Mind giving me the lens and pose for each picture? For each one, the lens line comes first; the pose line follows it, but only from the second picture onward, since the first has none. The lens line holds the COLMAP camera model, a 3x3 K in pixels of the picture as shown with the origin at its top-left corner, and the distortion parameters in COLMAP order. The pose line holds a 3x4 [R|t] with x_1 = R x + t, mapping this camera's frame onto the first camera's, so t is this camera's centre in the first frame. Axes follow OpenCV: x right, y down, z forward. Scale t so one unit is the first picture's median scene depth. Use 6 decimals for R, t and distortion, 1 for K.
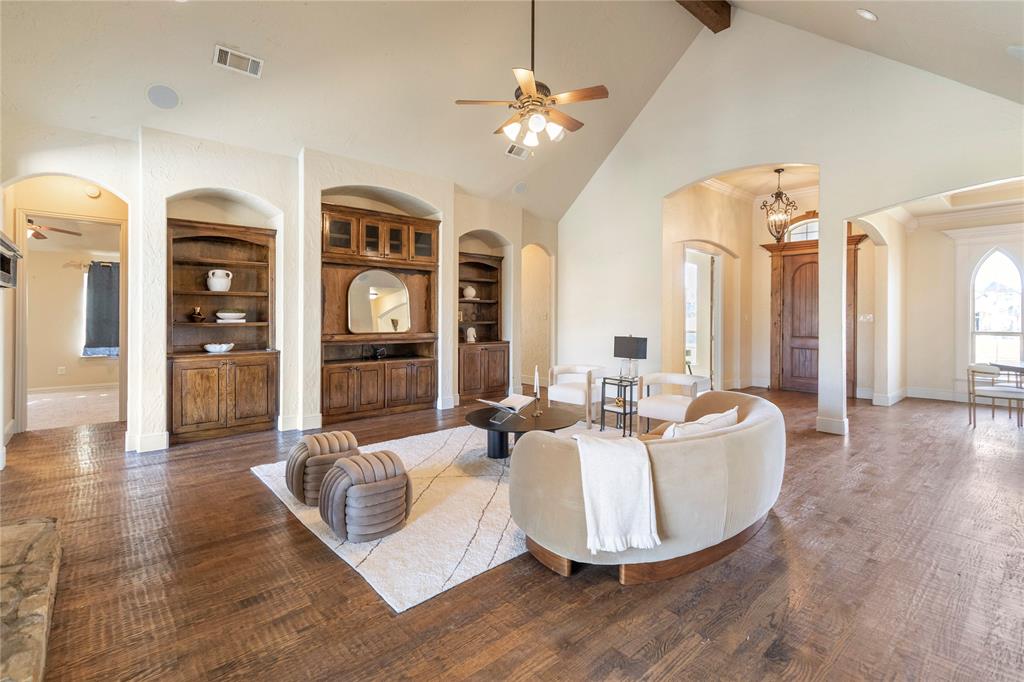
lens RADIAL K [[450.2, 0, 488.7], [0, 450.2, 315.1], [0, 0, 1]] dist [0.002185, 0.000045]
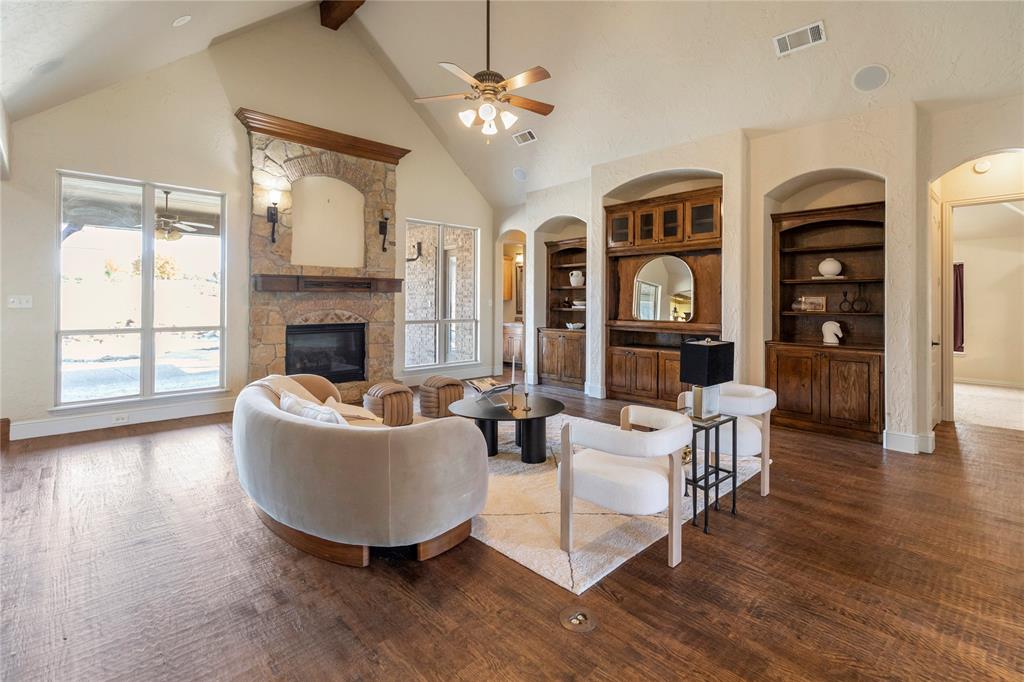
lens RADIAL K [[474.2, 0, 513.3], [0, 474.2, 298.6], [0, 0, 1]] dist [0.000203, -0.000196]
pose [[0.068771, -0.010490, -0.997577, 0.792547], [-0.000375, 0.999944, -0.010541, 0.002489], [0.997632, 0.001099, 0.068763, 0.638939]]
